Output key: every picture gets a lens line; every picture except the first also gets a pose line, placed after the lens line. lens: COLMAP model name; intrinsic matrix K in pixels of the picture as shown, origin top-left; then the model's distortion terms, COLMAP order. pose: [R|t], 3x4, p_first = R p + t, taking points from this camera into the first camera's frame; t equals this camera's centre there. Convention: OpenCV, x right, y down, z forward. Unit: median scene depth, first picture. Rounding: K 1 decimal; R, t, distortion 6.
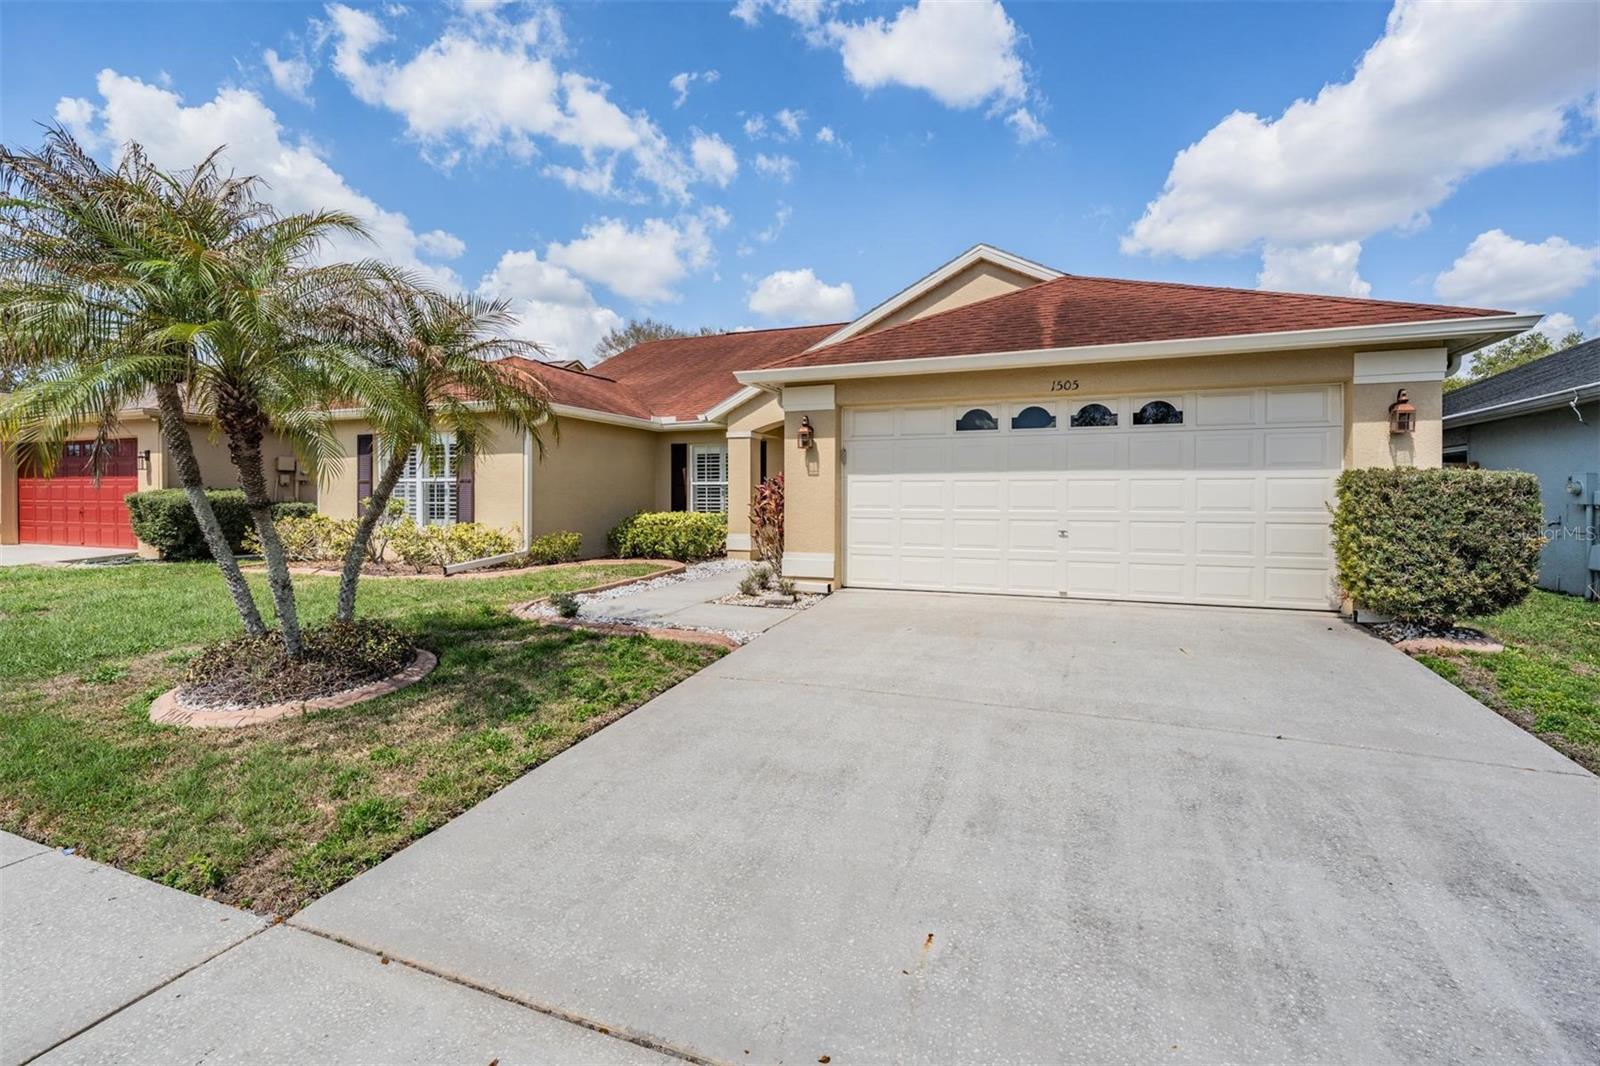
lens RADIAL K [[716.3, 0, 798.7], [0, 716.3, 524.7], [0, 0, 1]] dist [0.000559, -0.000400]
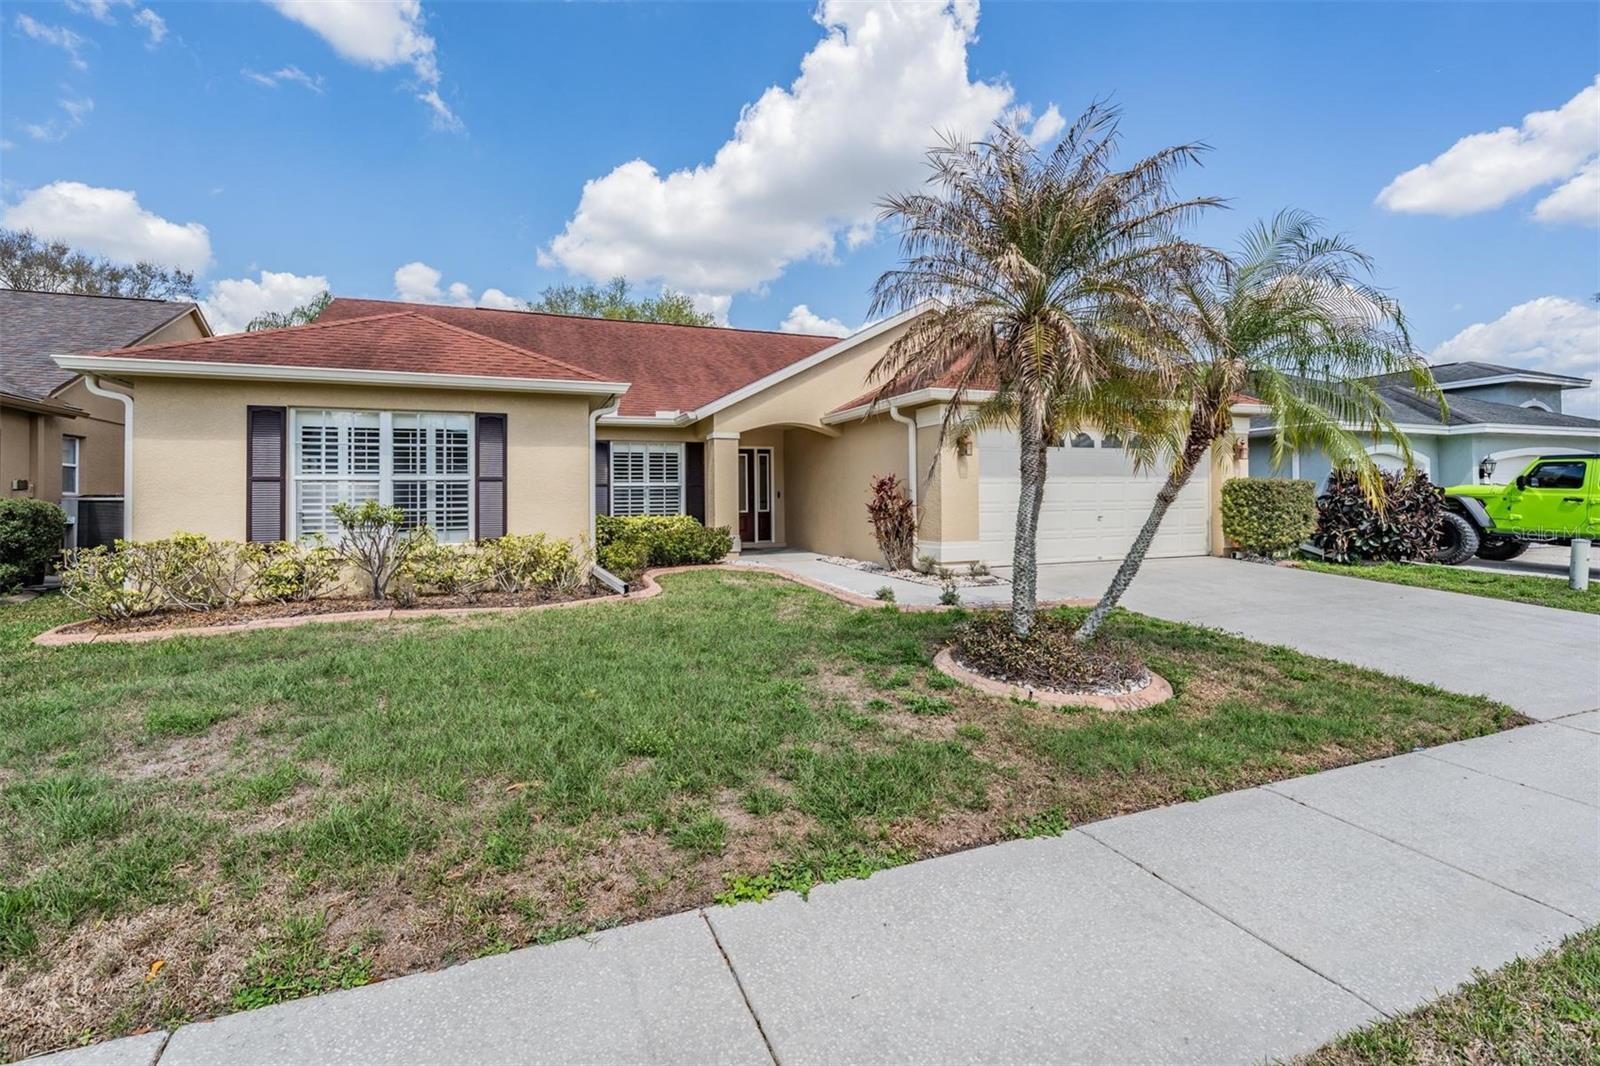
lens RADIAL K [[728.8, 0, 786.7], [0, 728.8, 506.1], [0, 0, 1]] dist [-0.016567, 0.023196]
pose [[0.733093, -0.015211, 0.679958, -0.709230], [0.037150, 0.999153, -0.017701, -0.006372], [-0.679113, 0.038237, 0.733037, 0.200964]]
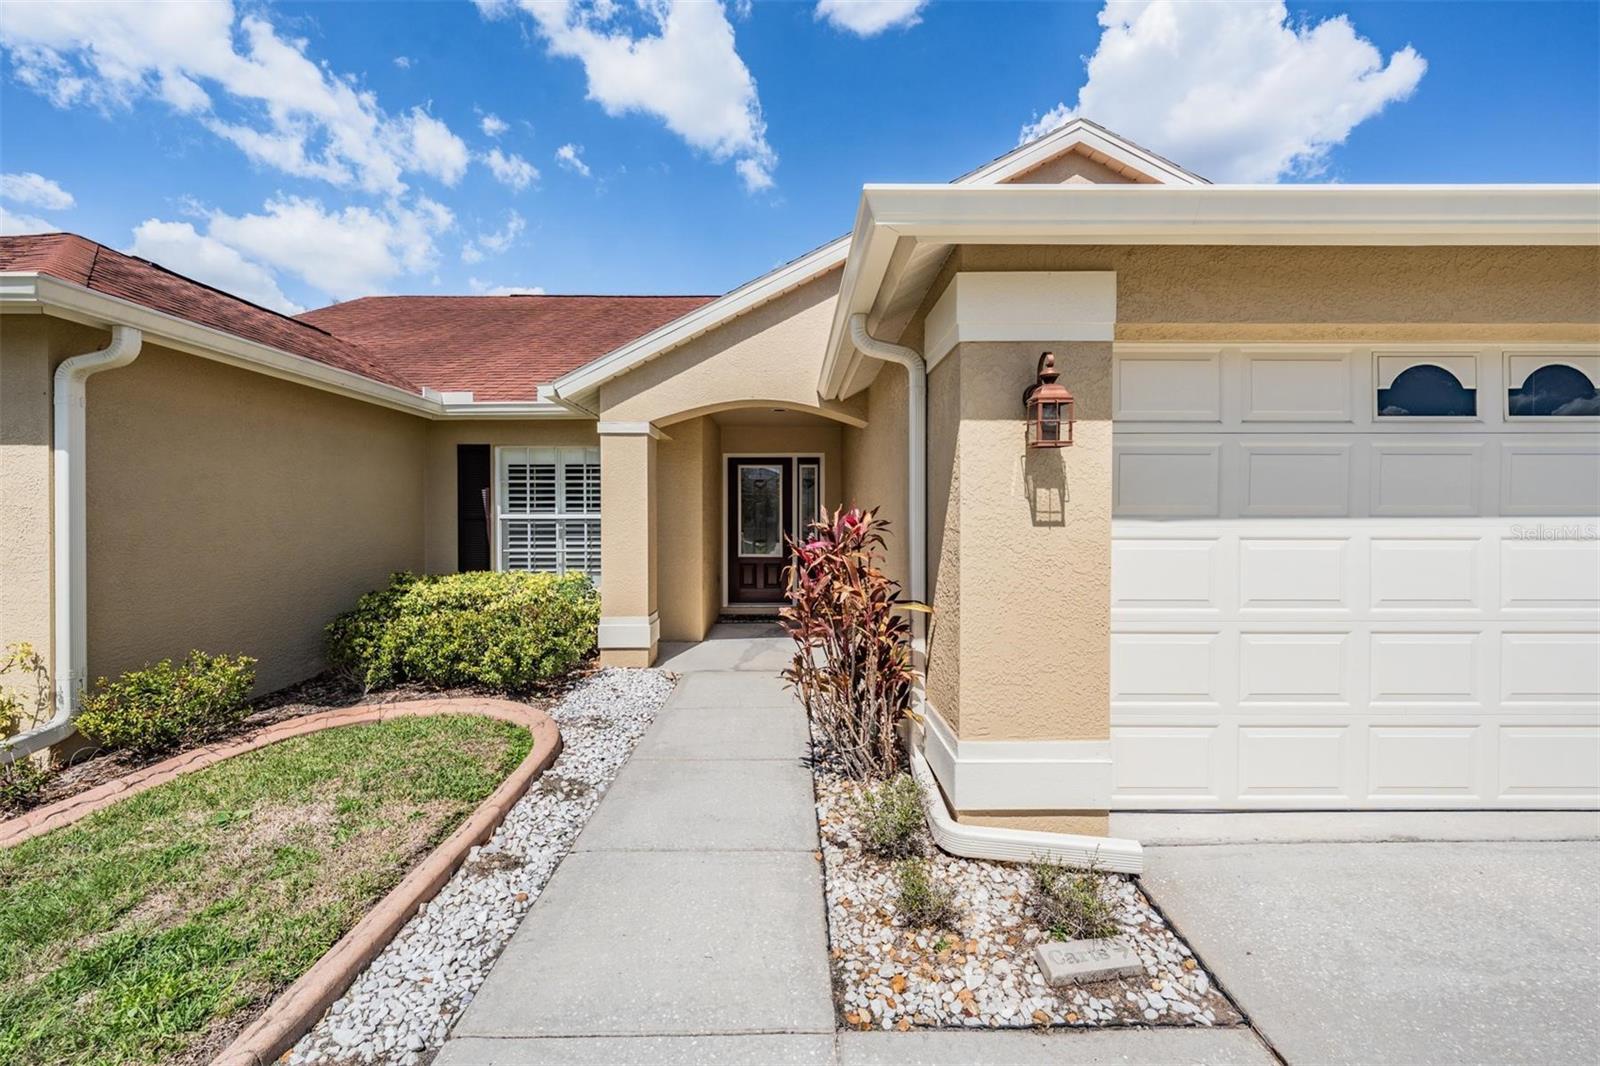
lens RADIAL K [[685.1, 0, 798.4], [0, 685.1, 520.8], [0, 0, 1]] dist [-0.002672, -0.000707]
pose [[0.930424, -0.001723, 0.366480, -0.149216], [0.013491, 0.999472, -0.029553, -0.041497], [-0.366235, 0.032441, 0.929957, 0.491038]]
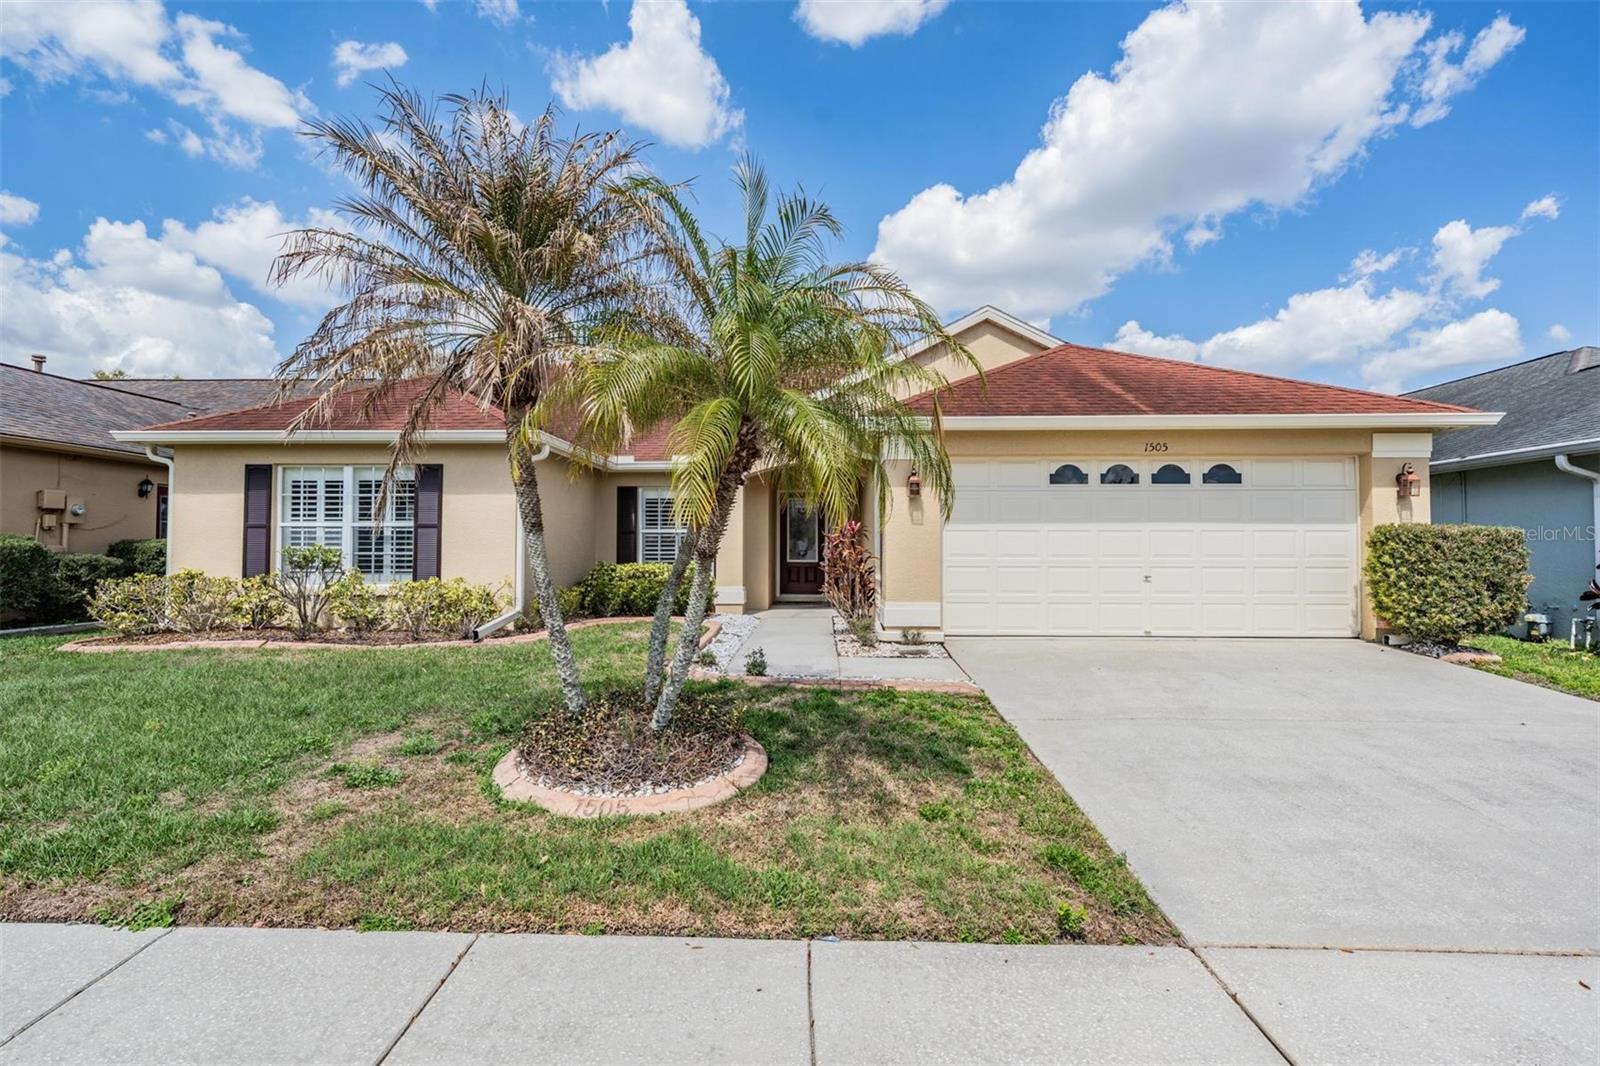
lens RADIAL K [[783.7, 0, 800.0], [0, 783.7, 533.0], [0, 0, 1]] dist [-0.003380, -0.001375]
pose [[0.943636, 0.007805, 0.330892, -0.334702], [0.011750, 0.998302, -0.057057, 0.002638], [-0.330775, 0.057729, 0.941942, 0.017159]]
